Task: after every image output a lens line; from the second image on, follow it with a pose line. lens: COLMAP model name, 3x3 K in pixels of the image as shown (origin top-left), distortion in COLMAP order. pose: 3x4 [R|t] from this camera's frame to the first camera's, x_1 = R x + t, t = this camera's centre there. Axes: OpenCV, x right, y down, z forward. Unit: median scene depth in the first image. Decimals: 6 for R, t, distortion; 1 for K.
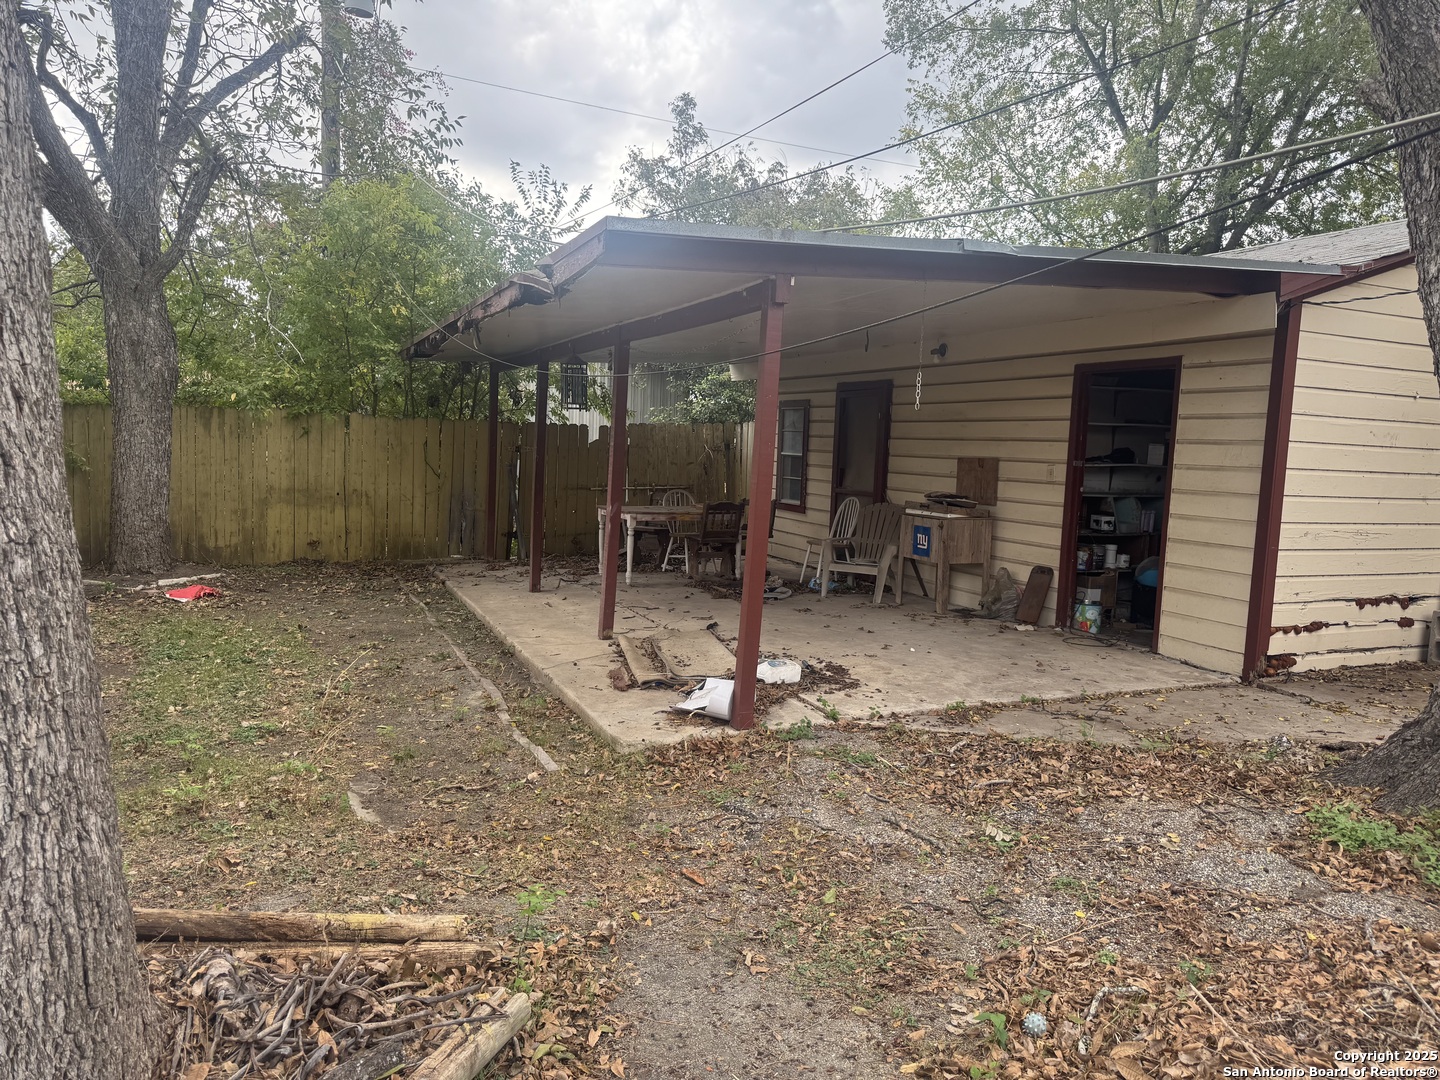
lens RADIAL K [[994.4, 0, 725.1], [0, 994.4, 541.1], [0, 0, 1]] dist [0.077741, -0.045066]
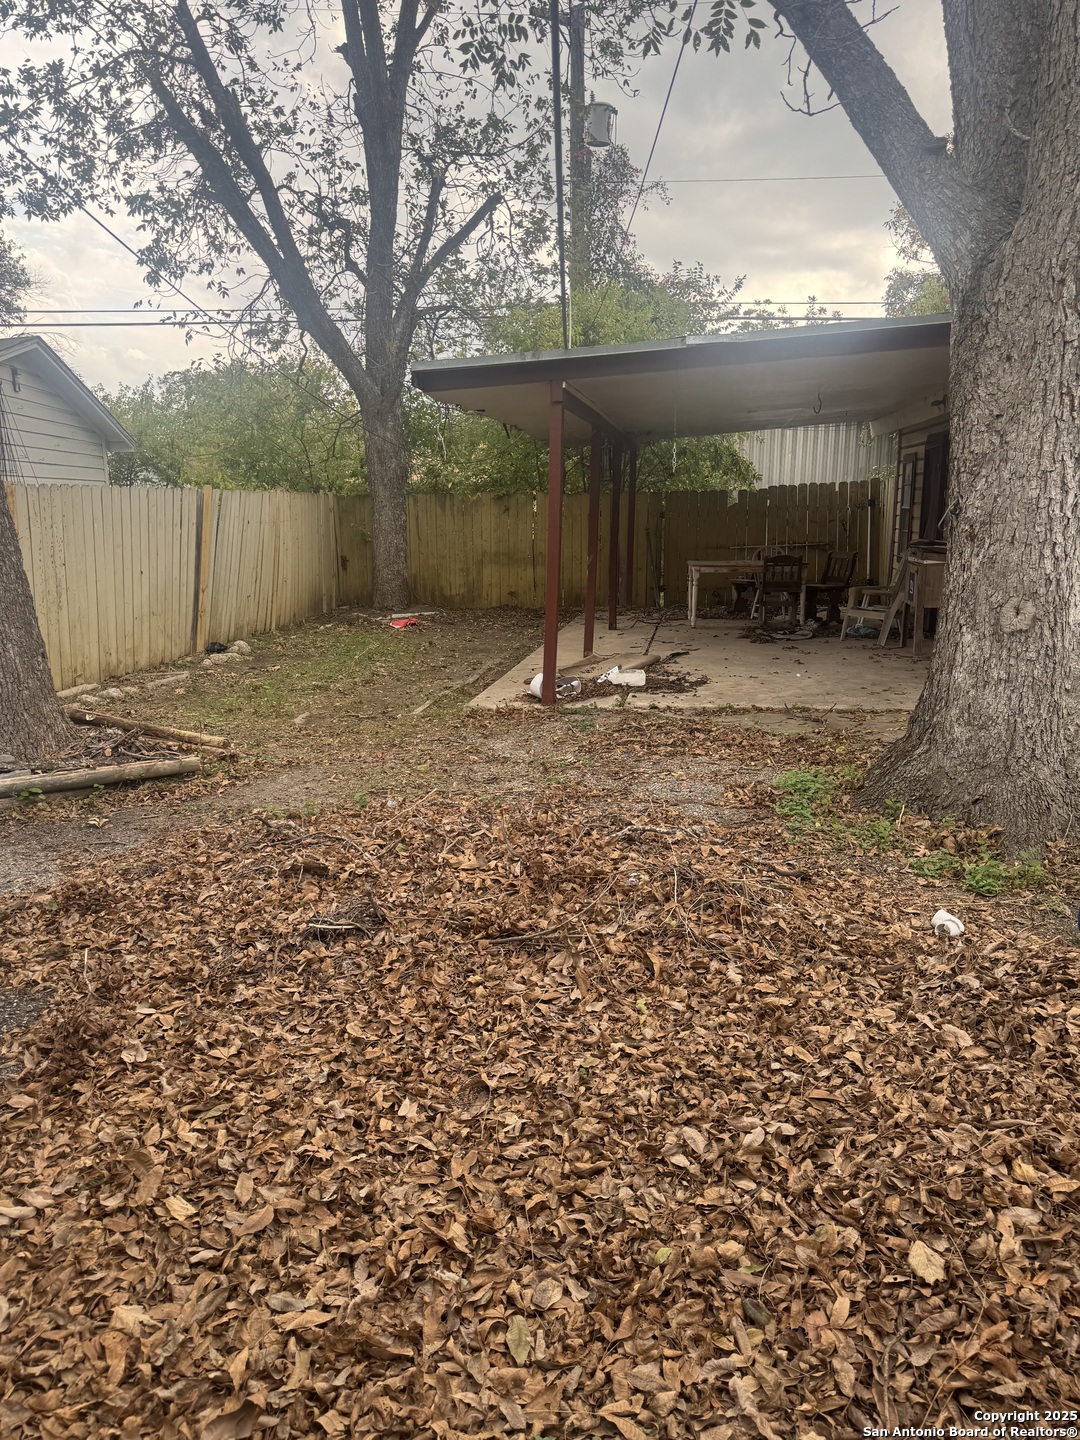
lens RADIAL K [[994.4, 0, 535.0], [0, 994.4, 721.2], [0, 0, 1]] dist [0.077741, -0.045066]
pose [[0.831011, 0.080543, -0.550395, 0.599717], [-0.023153, 0.993613, 0.110444, 0.039532], [0.555775, -0.079037, 0.827567, -0.149409]]
